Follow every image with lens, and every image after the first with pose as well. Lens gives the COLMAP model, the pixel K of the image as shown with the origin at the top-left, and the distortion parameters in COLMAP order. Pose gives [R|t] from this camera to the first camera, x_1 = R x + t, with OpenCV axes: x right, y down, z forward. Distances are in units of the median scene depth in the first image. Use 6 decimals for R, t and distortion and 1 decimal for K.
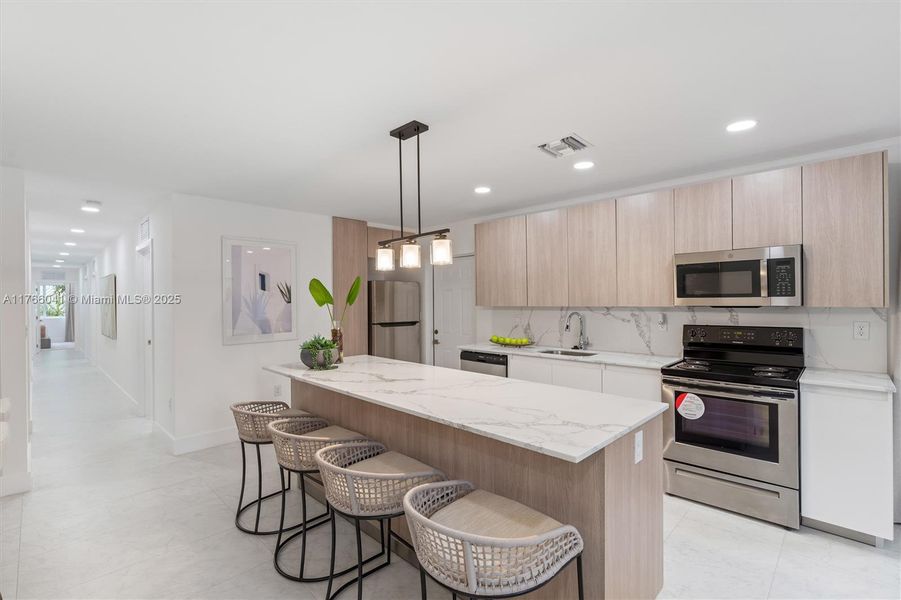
lens RADIAL K [[414.7, 0, 434.7], [0, 414.7, 294.0], [0, 0, 1]] dist [-0.008592, 0.003419]
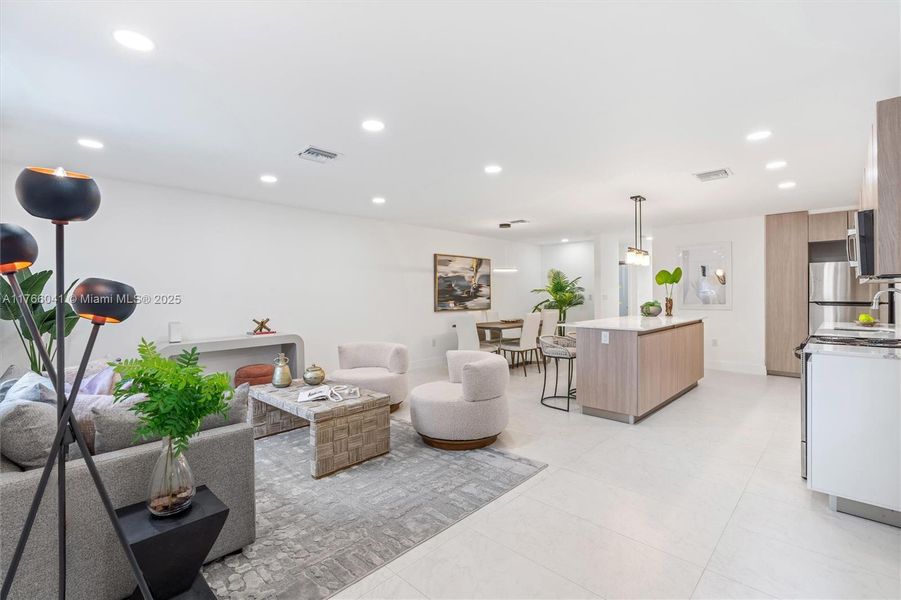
lens RADIAL K [[414.7, 0, 445.1], [0, 414.7, 296.5], [0, 0, 1]] dist [-0.008592, 0.003419]
pose [[-0.003219, 0.010943, -0.999935, 1.345831], [0.022473, 0.999688, 0.010868, 0.033283], [0.999742, -0.022437, -0.003464, 0.019354]]
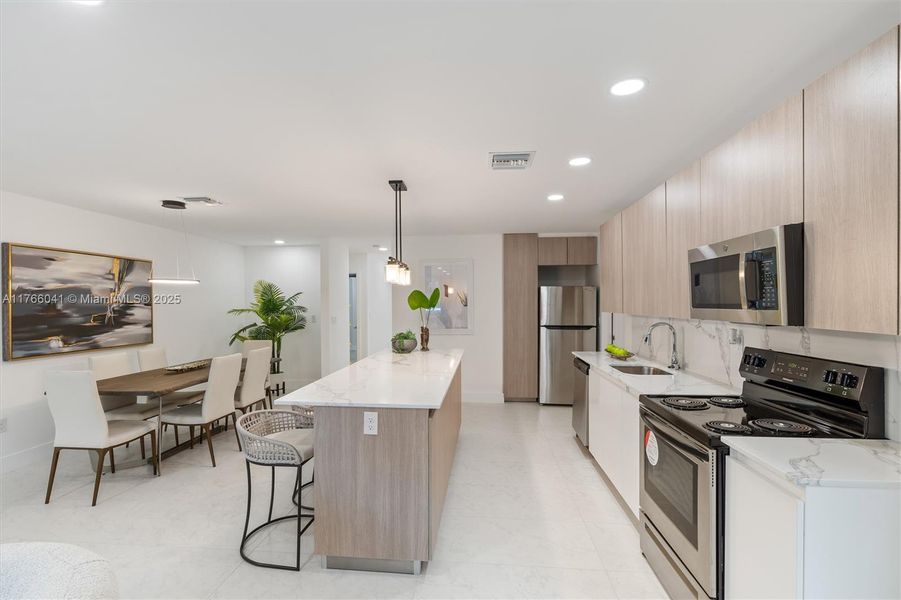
lens RADIAL K [[414.7, 0, 455.0], [0, 414.7, 307.2], [0, 0, 1]] dist [-0.008592, 0.003419]
pose [[0.636893, 0.014541, -0.770815, 0.756723], [0.011536, 0.999530, 0.028387, -0.016217], [0.770866, -0.026972, 0.636426, 0.165544]]
